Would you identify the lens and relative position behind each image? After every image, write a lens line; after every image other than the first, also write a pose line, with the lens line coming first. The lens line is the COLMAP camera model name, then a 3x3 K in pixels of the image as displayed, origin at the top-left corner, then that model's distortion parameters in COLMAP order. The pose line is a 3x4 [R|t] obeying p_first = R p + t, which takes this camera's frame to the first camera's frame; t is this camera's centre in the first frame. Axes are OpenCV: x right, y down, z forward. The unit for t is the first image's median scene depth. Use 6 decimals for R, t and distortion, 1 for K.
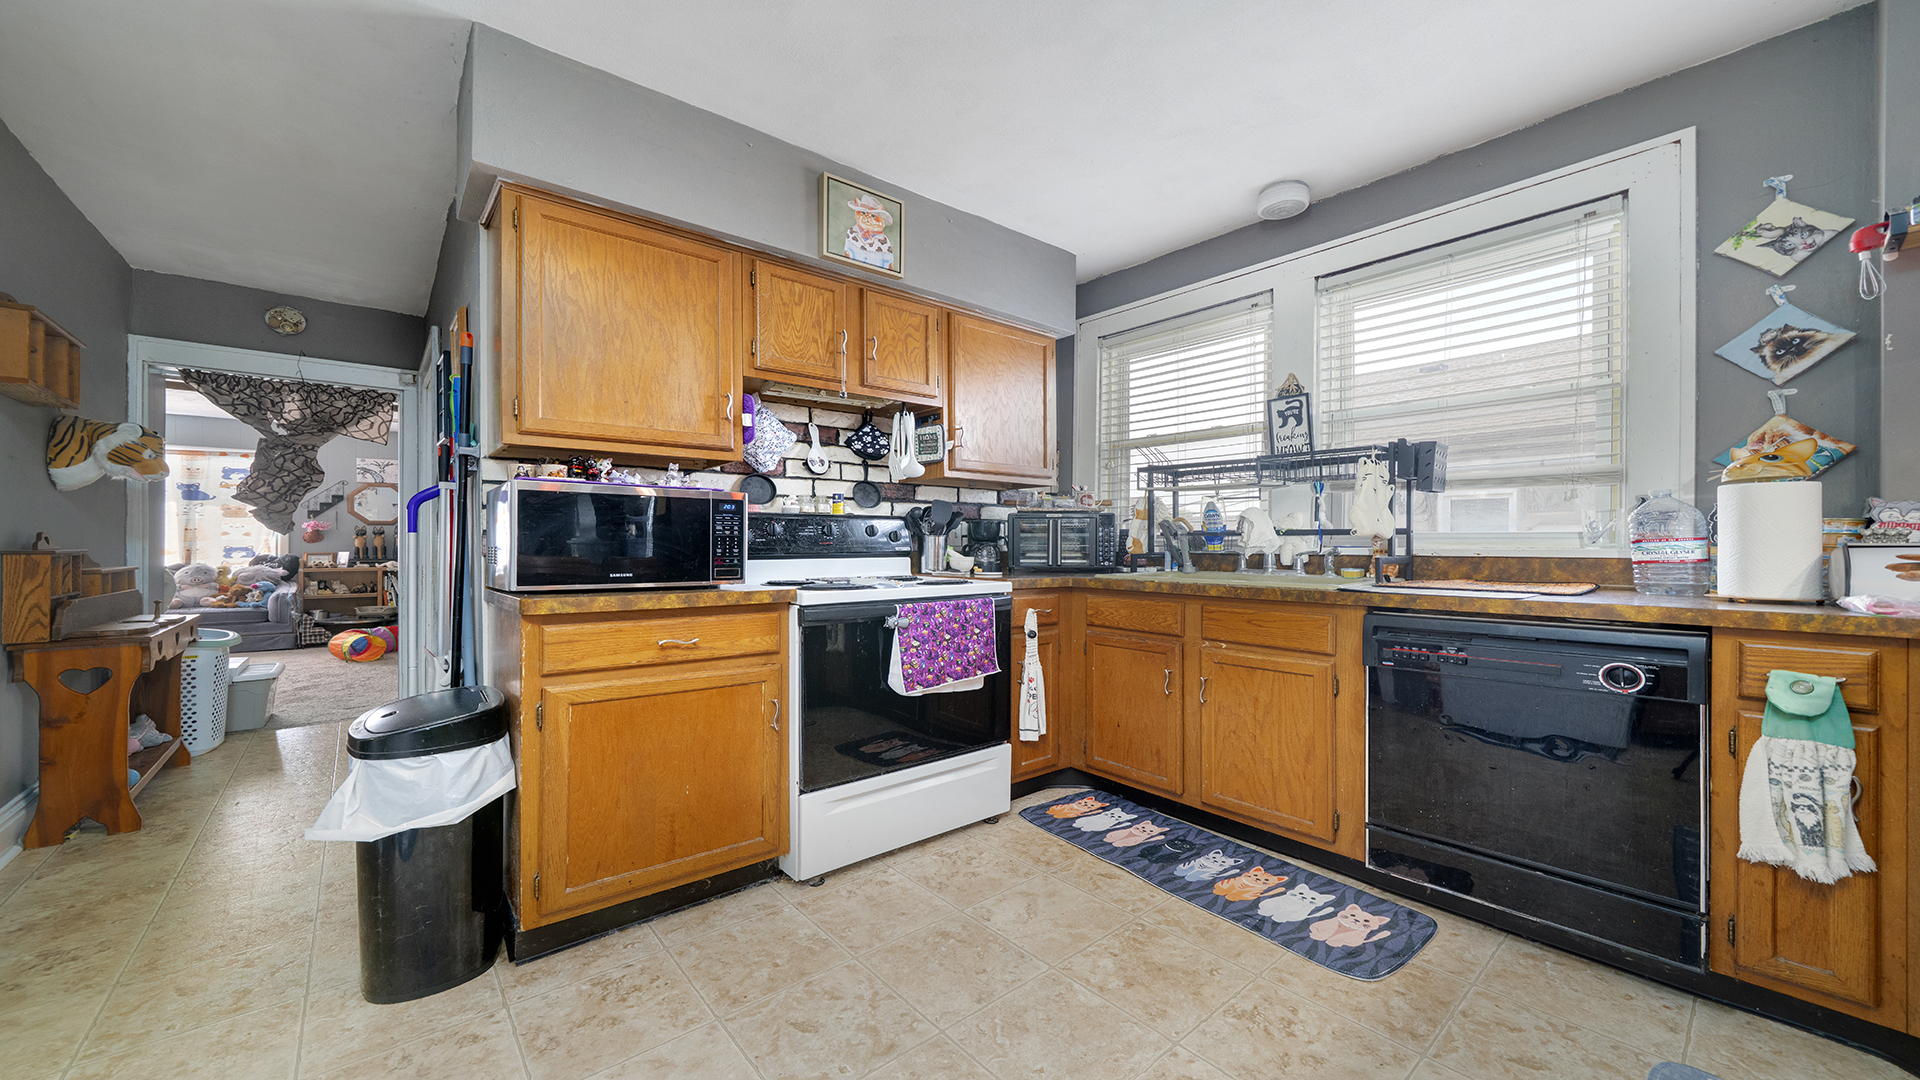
lens RADIAL K [[703.4, 0, 966.2], [0, 703.4, 541.2], [0, 0, 1]] dist [-0.001211, -0.000034]
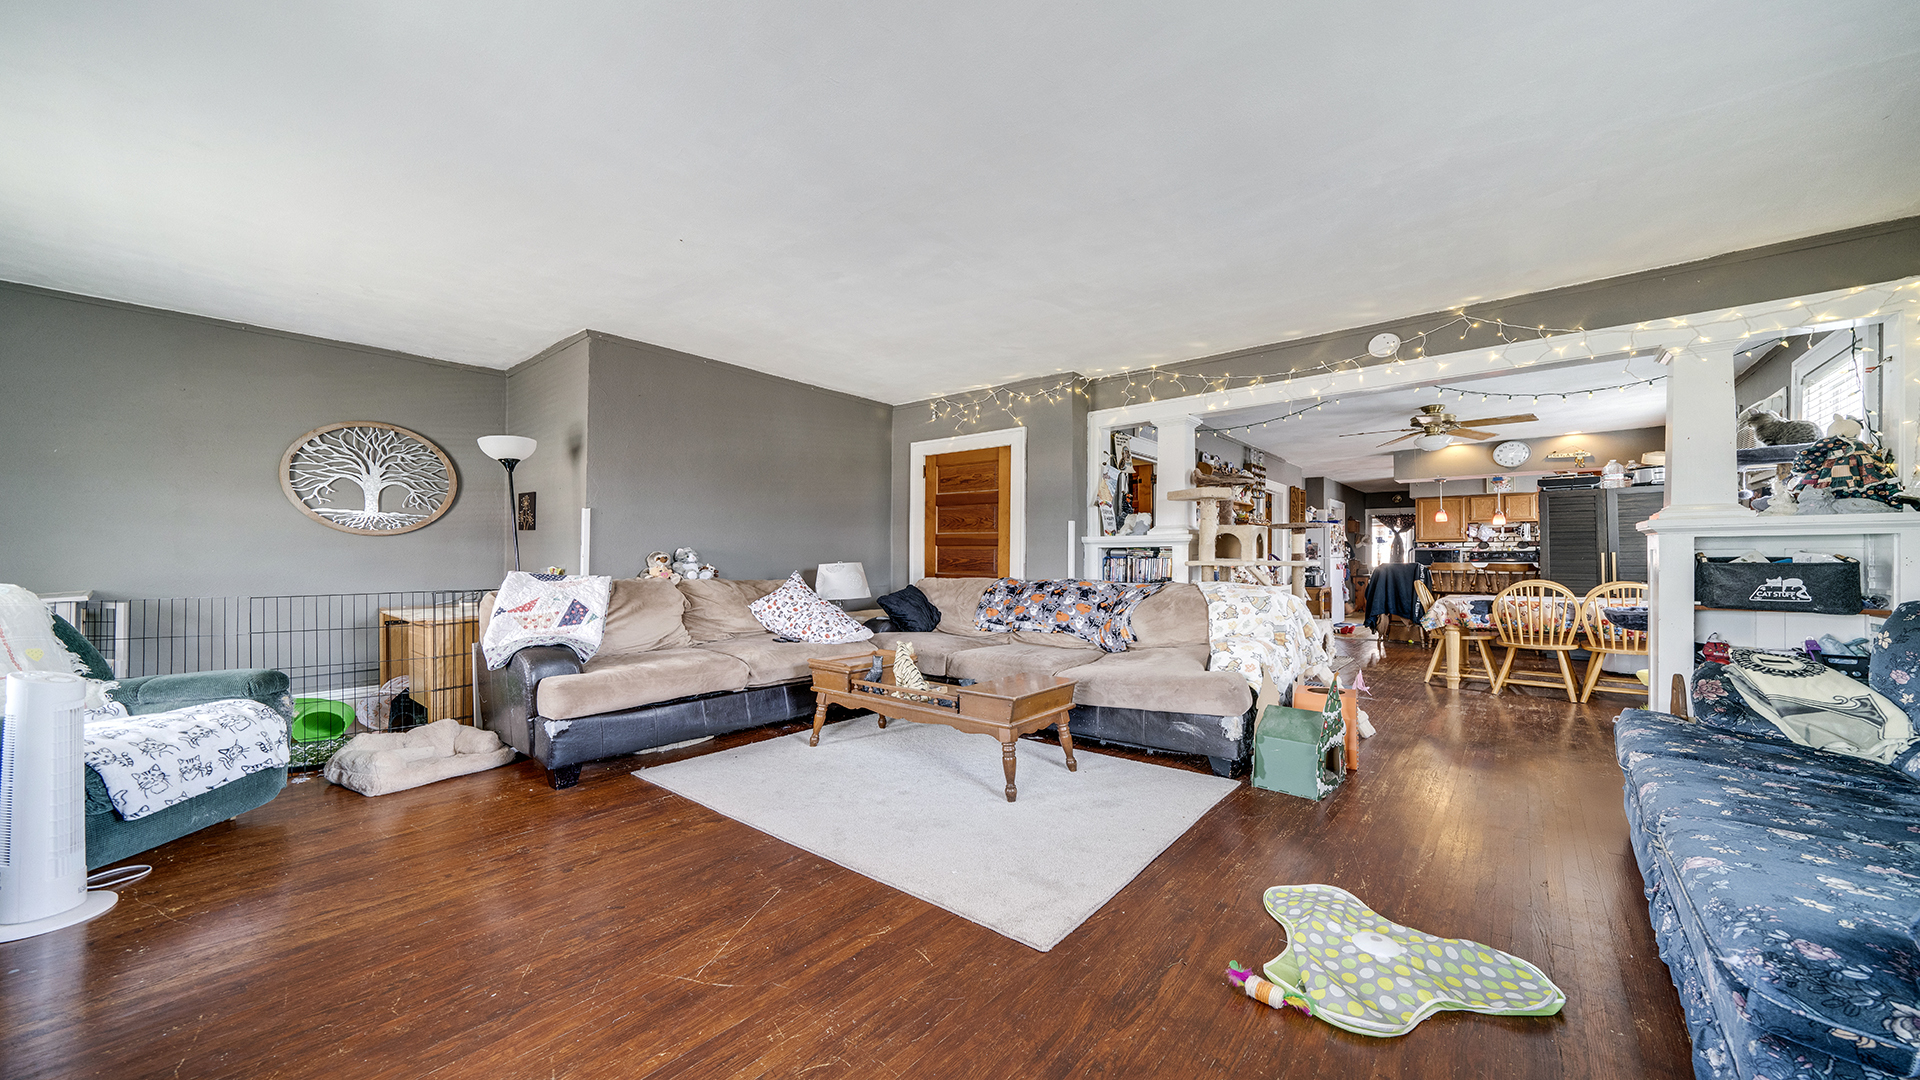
lens RADIAL K [[679.2, 0, 977.1], [0, 679.2, 557.5], [0, 0, 1]] dist [0.000526, -0.000032]
pose [[0.185658, -0.000175, -0.982614, 3.383138], [0.006852, 0.999976, 0.001117, -0.030837], [0.982591, -0.006941, 0.185655, -2.932759]]
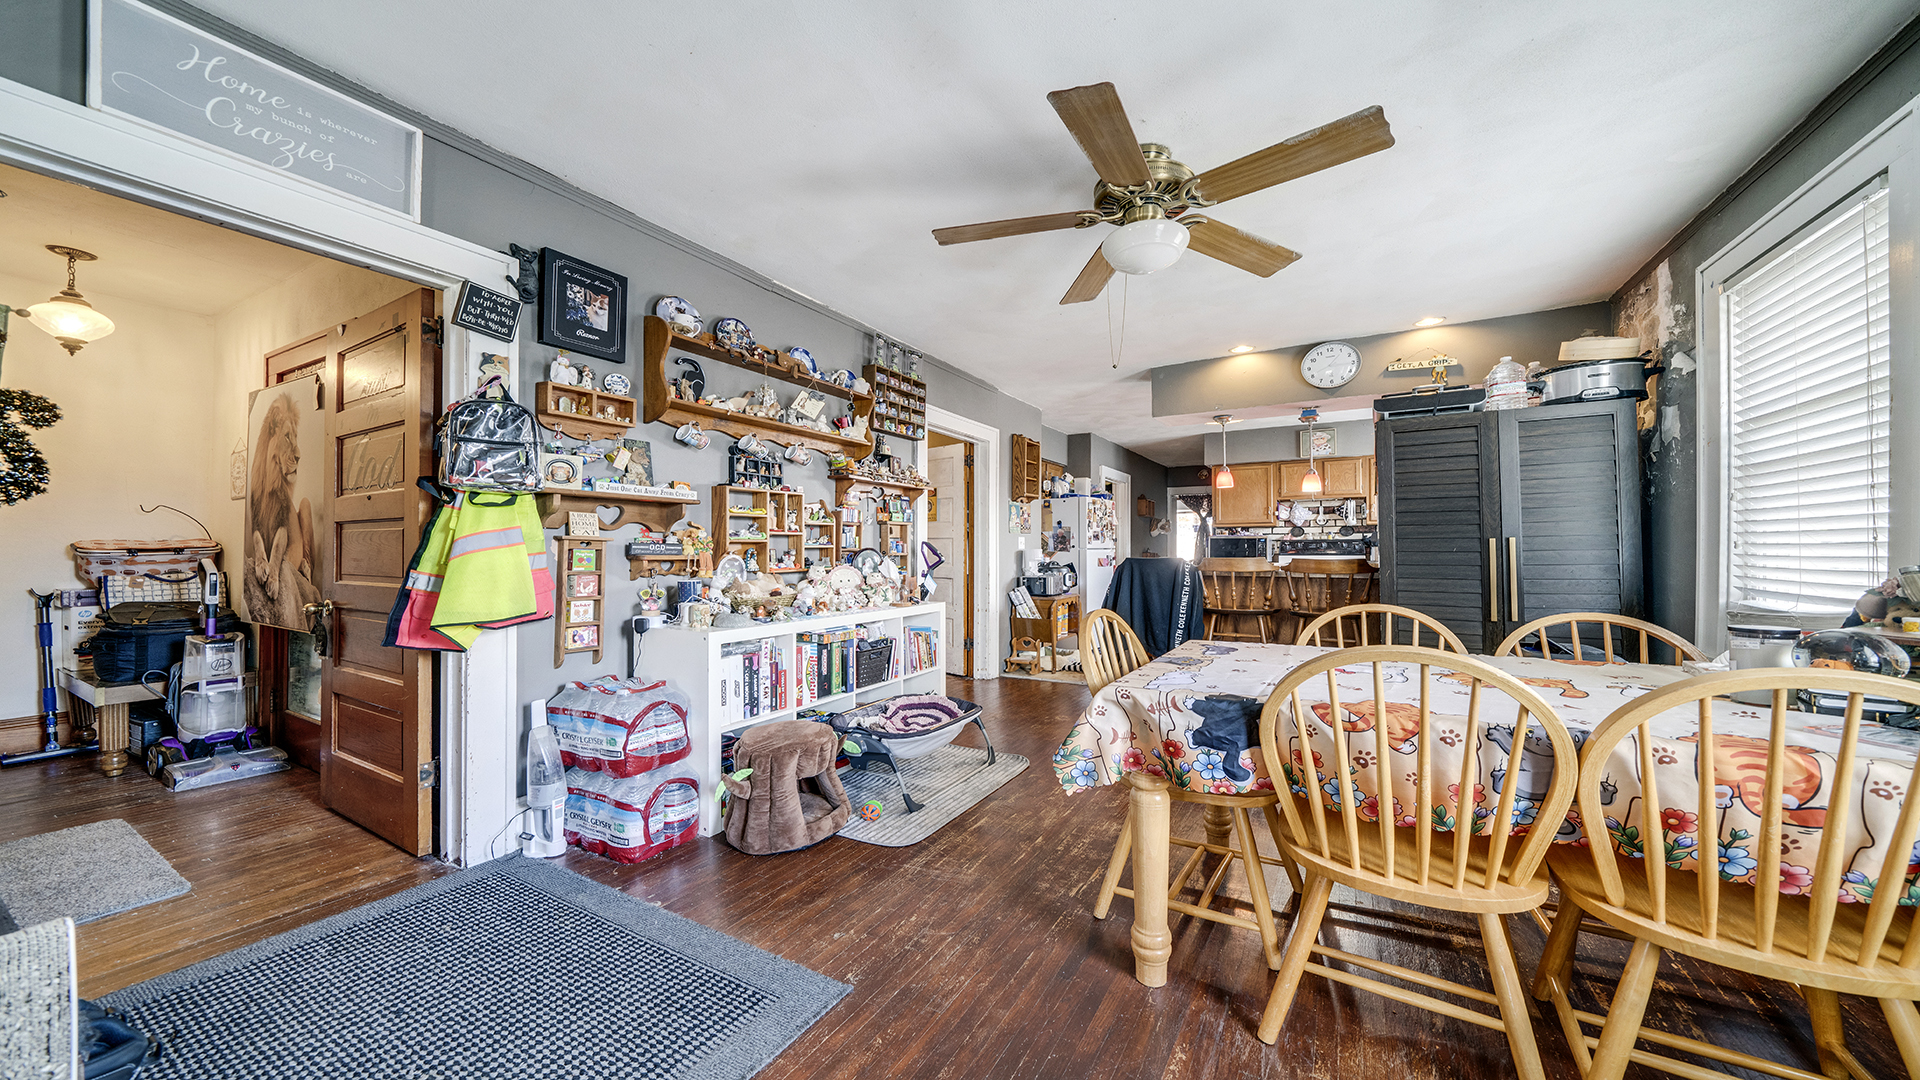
lens RADIAL K [[678.6, 0, 962.2], [0, 678.6, 544.1], [0, 0, 1]] dist [-0.001904, -0.000190]
pose [[0.343791, -0.007999, -0.939012, 2.090972], [0.007107, 0.999957, -0.005916, -0.016909], [0.939019, -0.004639, 0.343833, -1.437935]]
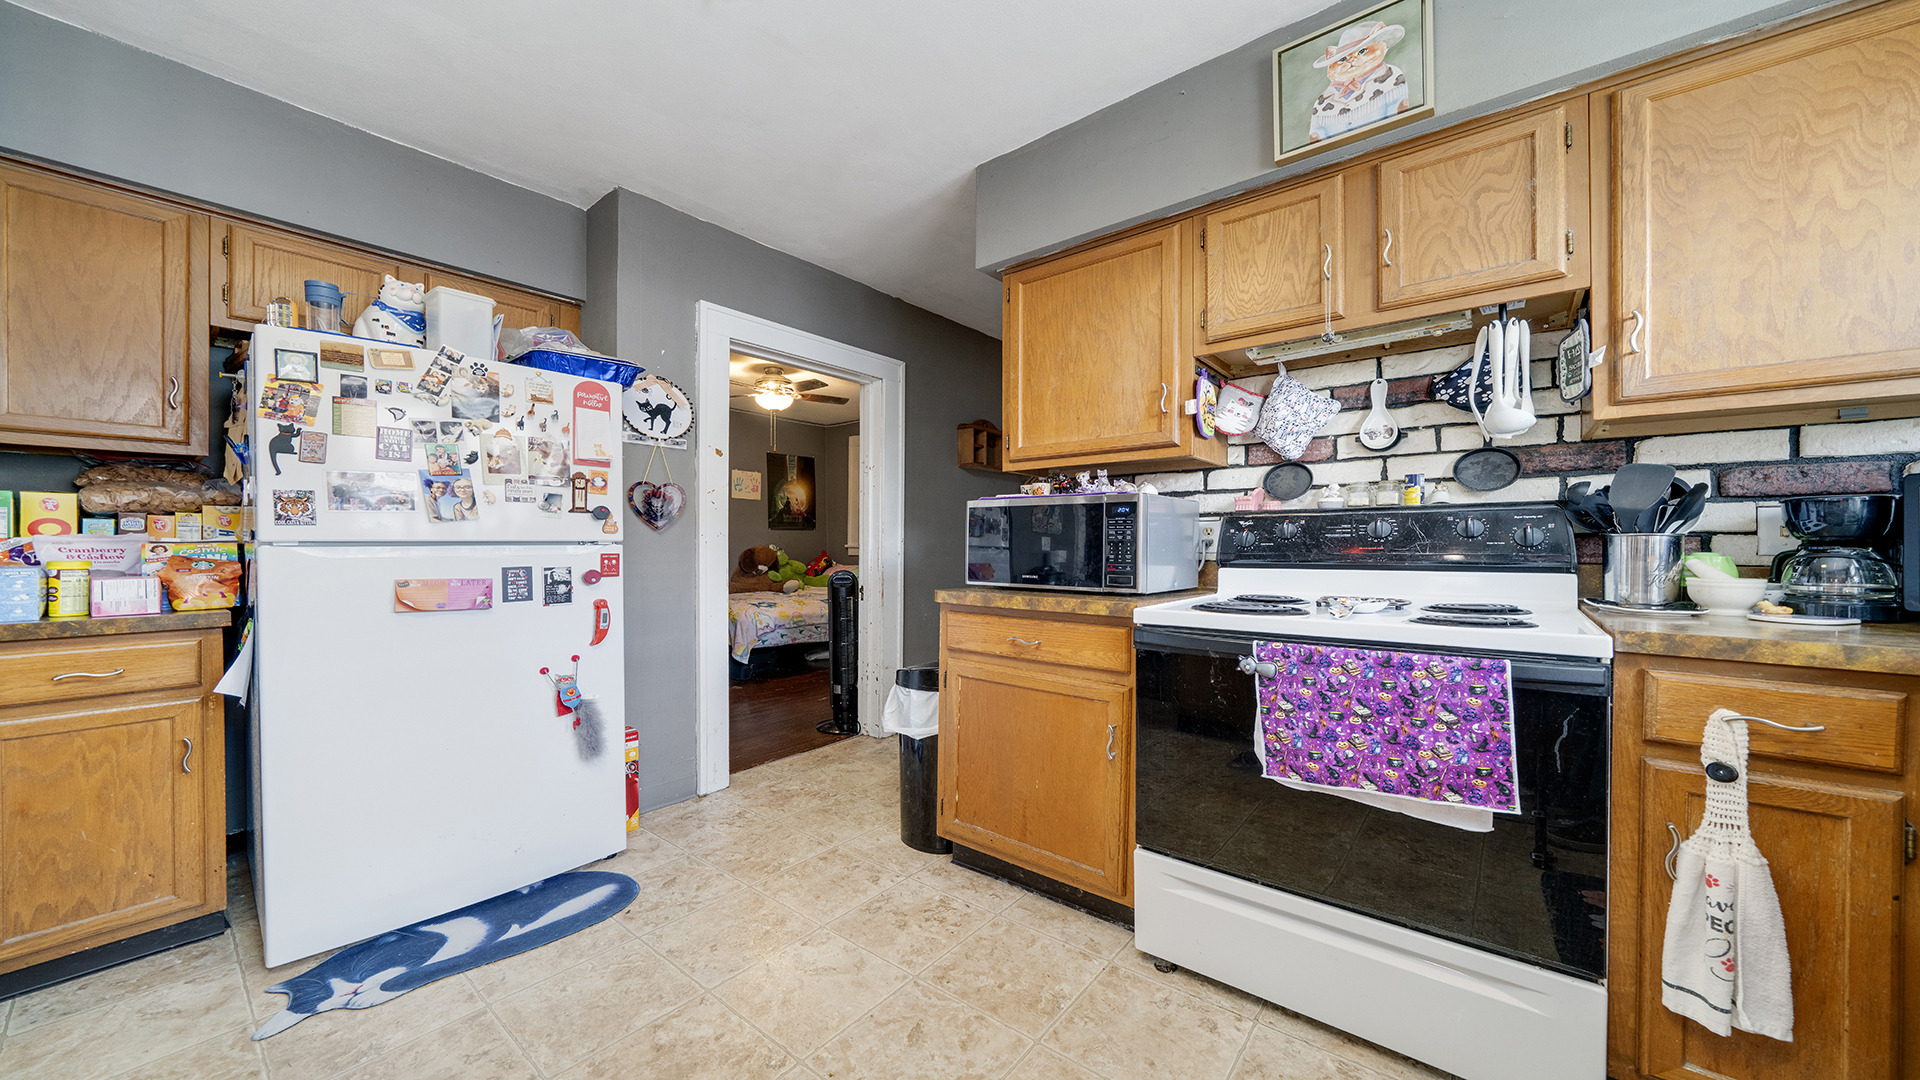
lens RADIAL K [[678.6, 0, 962.2], [0, 678.6, 544.1], [0, 0, 1]] dist [-0.001904, -0.000190]
pose [[0.184810, 0.000422, -0.982774, 0.439991], [0.004943, 0.999987, 0.001359, -0.004839], [0.982762, -0.005109, 0.184806, 0.537423]]
